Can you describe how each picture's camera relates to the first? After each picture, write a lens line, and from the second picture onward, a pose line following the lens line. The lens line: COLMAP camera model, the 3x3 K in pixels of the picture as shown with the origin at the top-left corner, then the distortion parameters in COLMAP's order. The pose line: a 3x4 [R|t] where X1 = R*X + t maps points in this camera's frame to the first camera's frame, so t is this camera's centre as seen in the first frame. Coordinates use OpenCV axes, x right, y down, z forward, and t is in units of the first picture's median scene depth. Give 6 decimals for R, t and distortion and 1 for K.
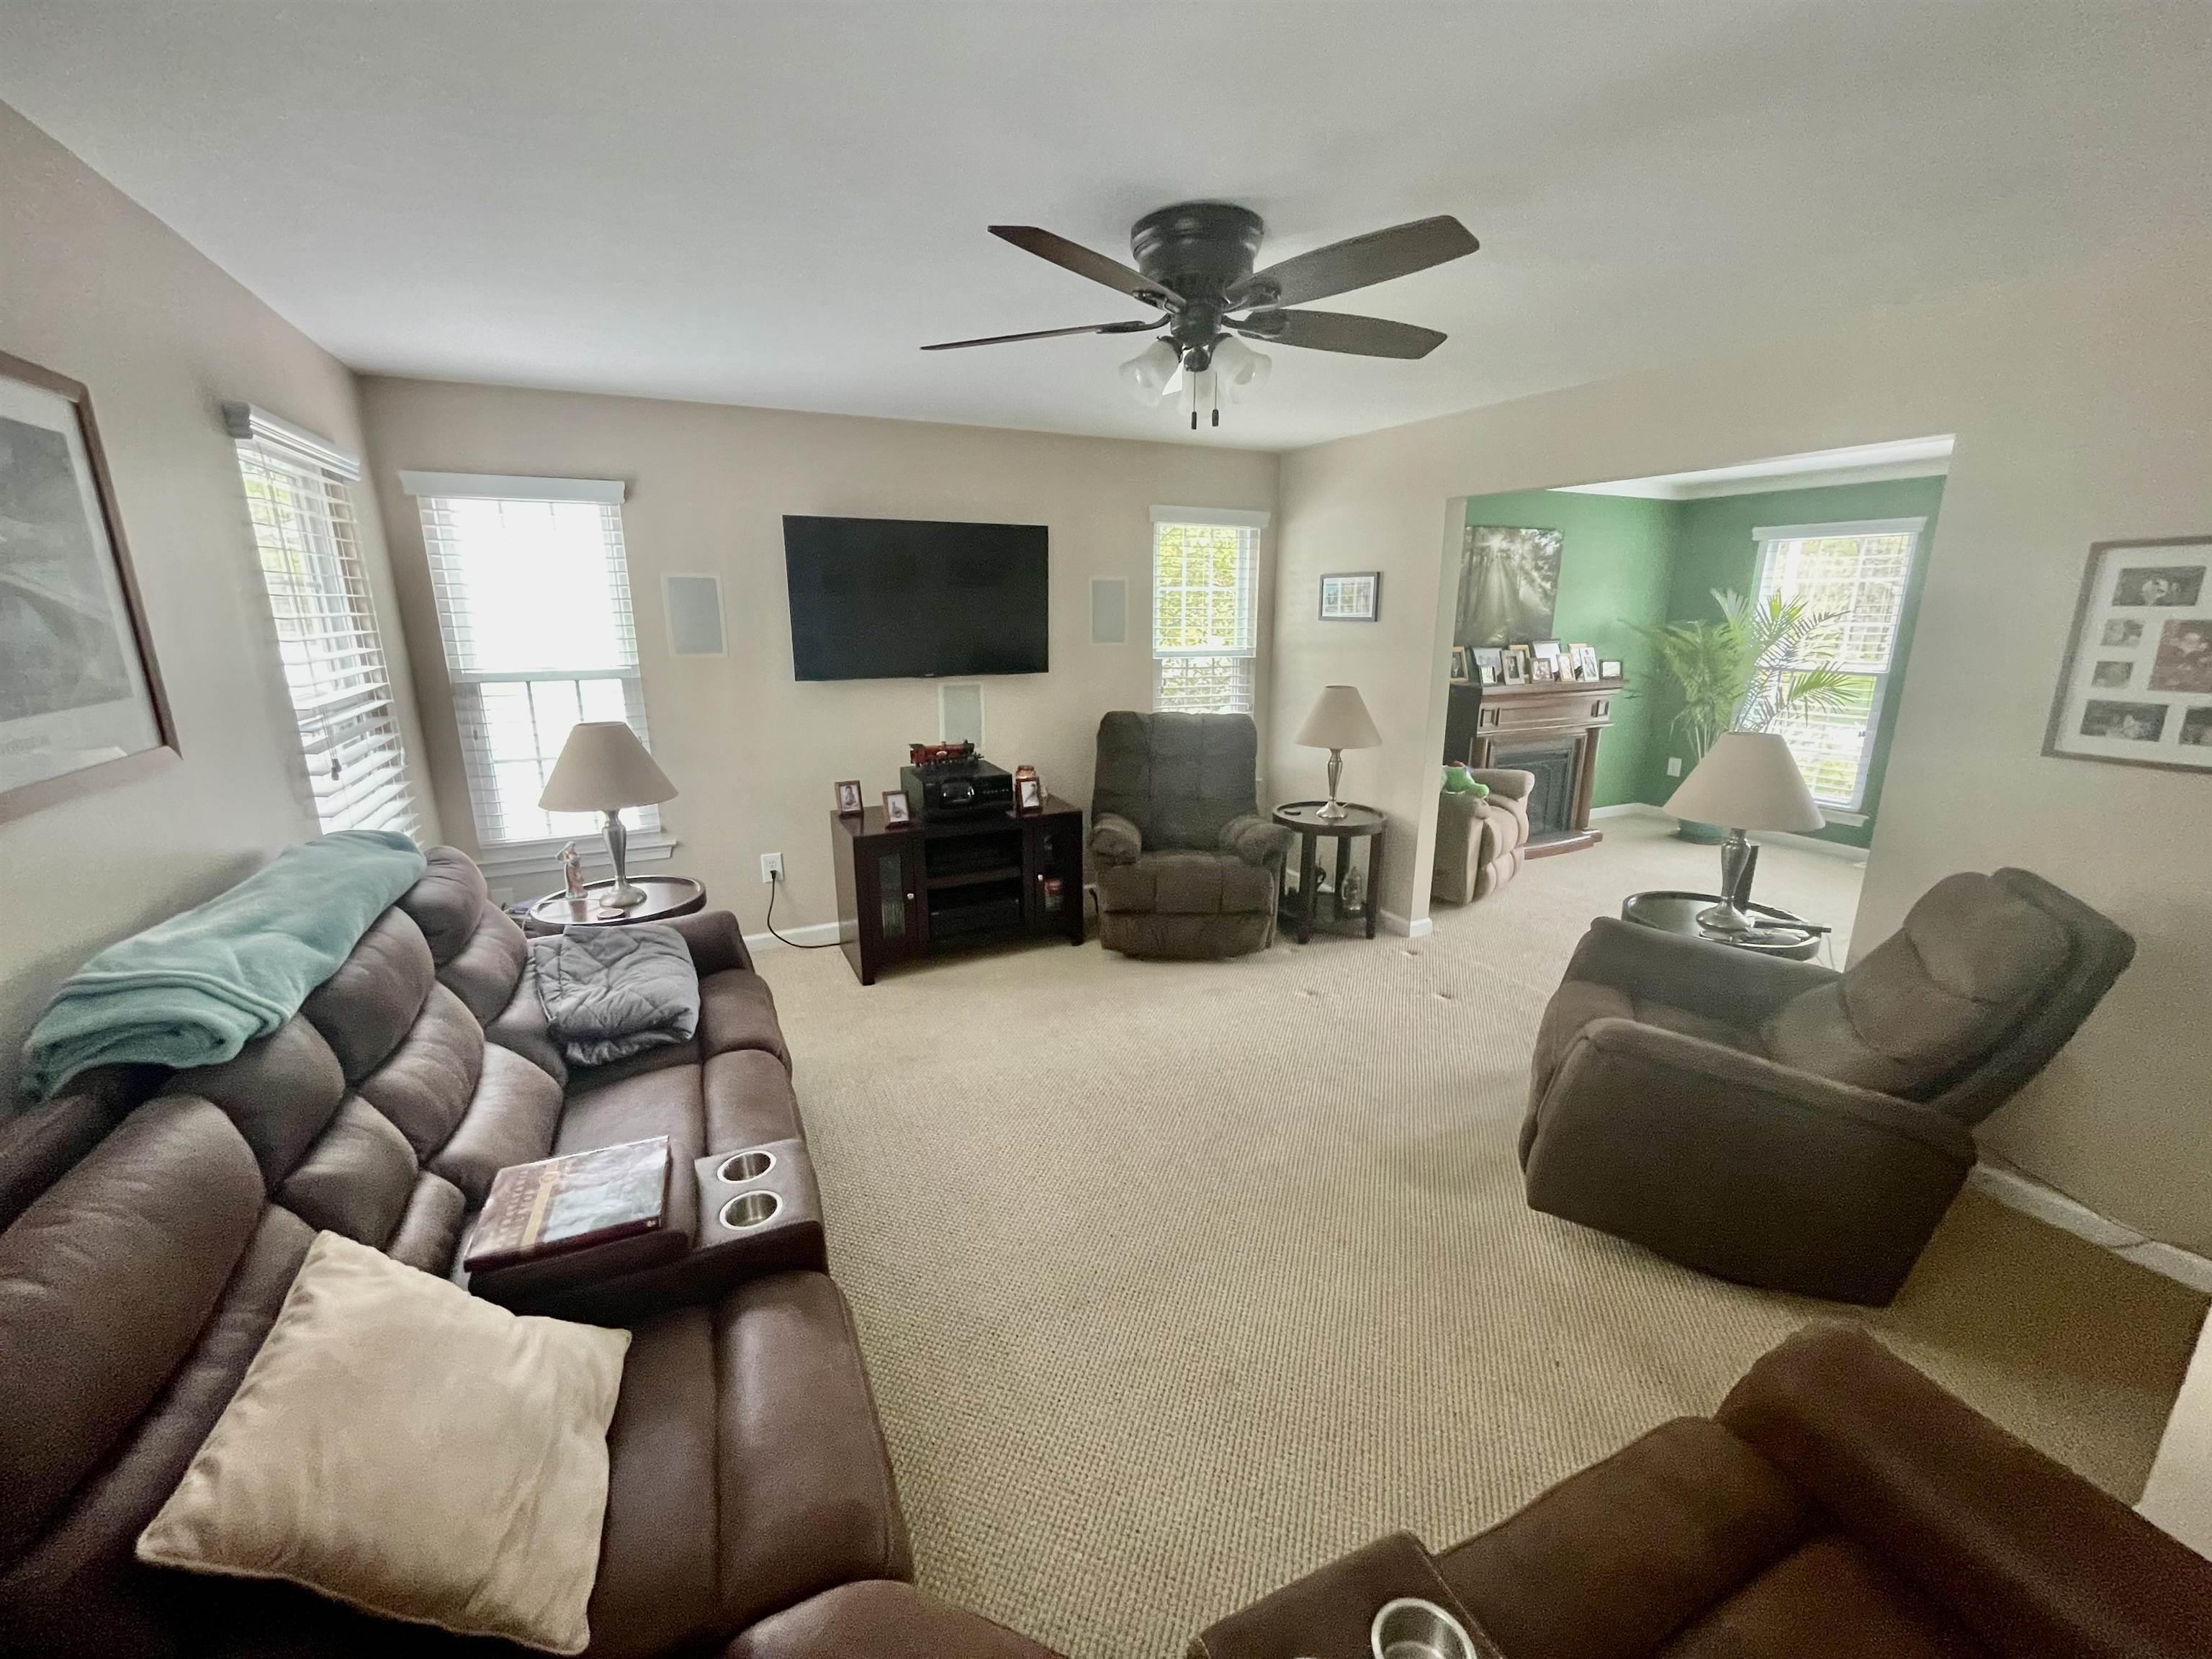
lens RADIAL K [[886.4, 0, 1106.0], [0, 886.4, 829.5], [0, 0, 1]] dist [-0.000322, -0.000280]
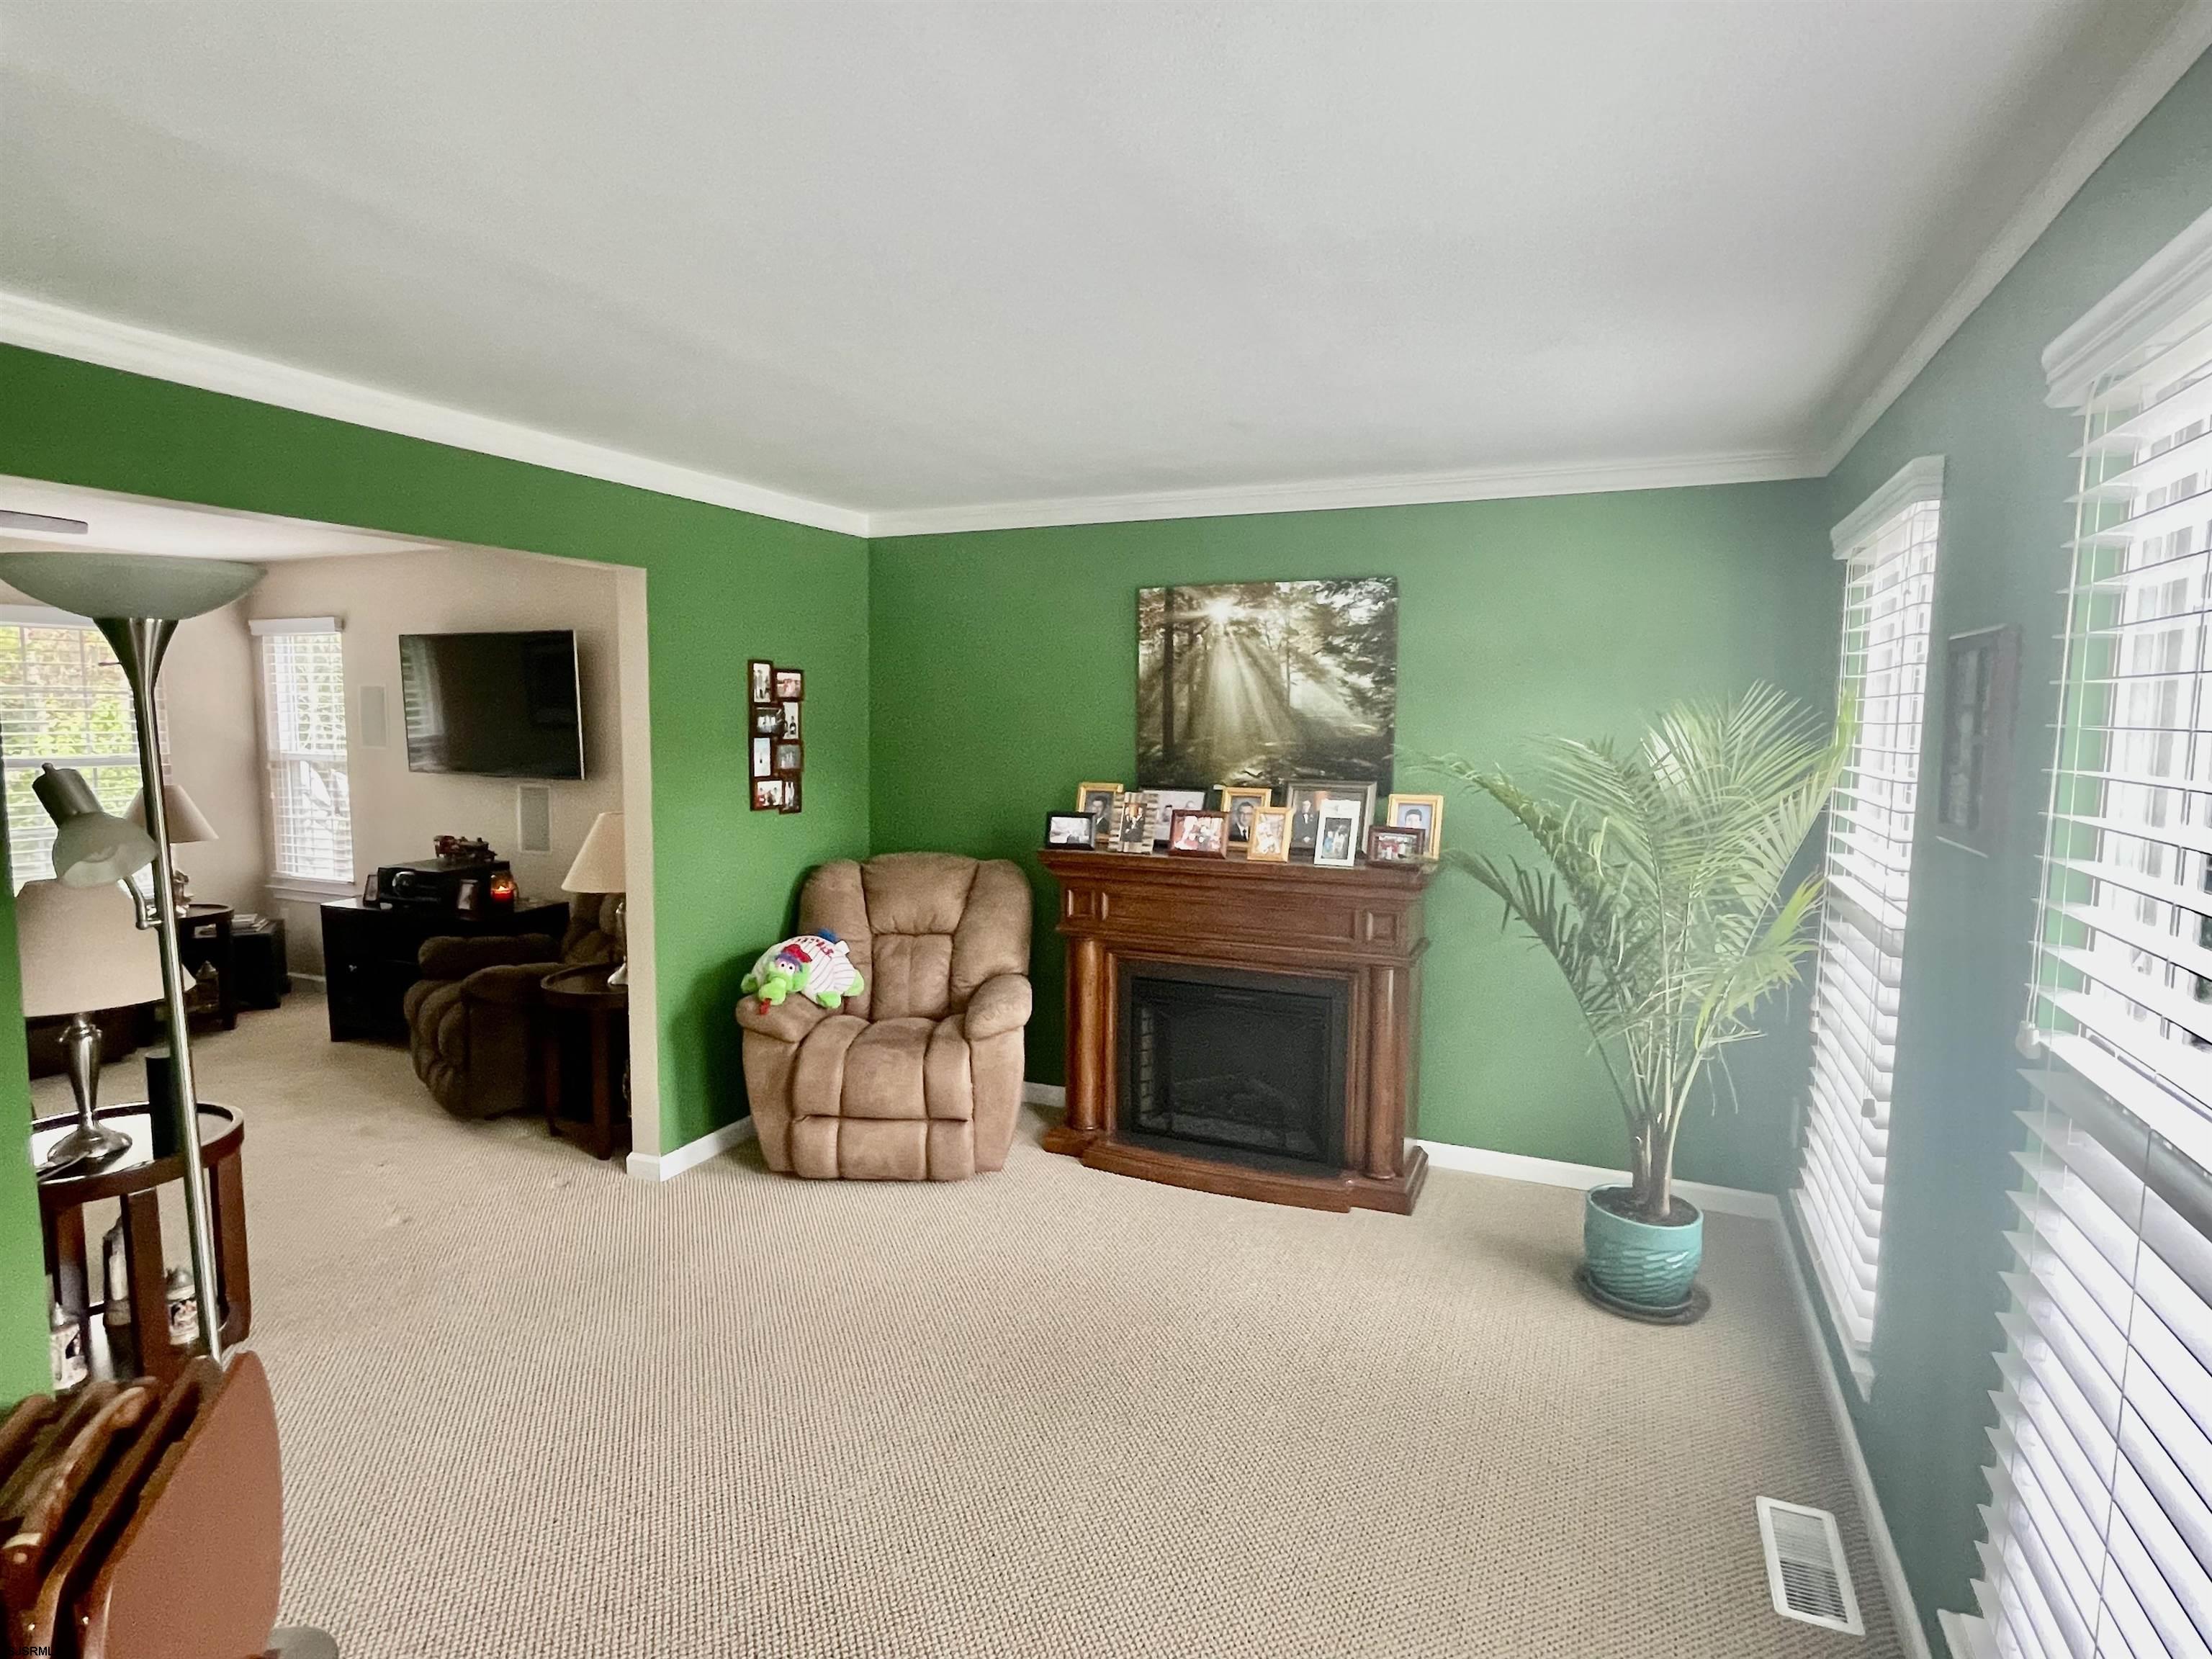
lens RADIAL K [[1146.5, 0, 1106.0], [0, 1146.5, 829.5], [0, 0, 1]] dist [-0.003280, -0.000643]
pose [[0.652689, 0.083509, -0.753009, 0.938985], [-0.196236, 0.978622, -0.061563, -0.122042], [0.731771, 0.187949, 0.655124, 0.477001]]
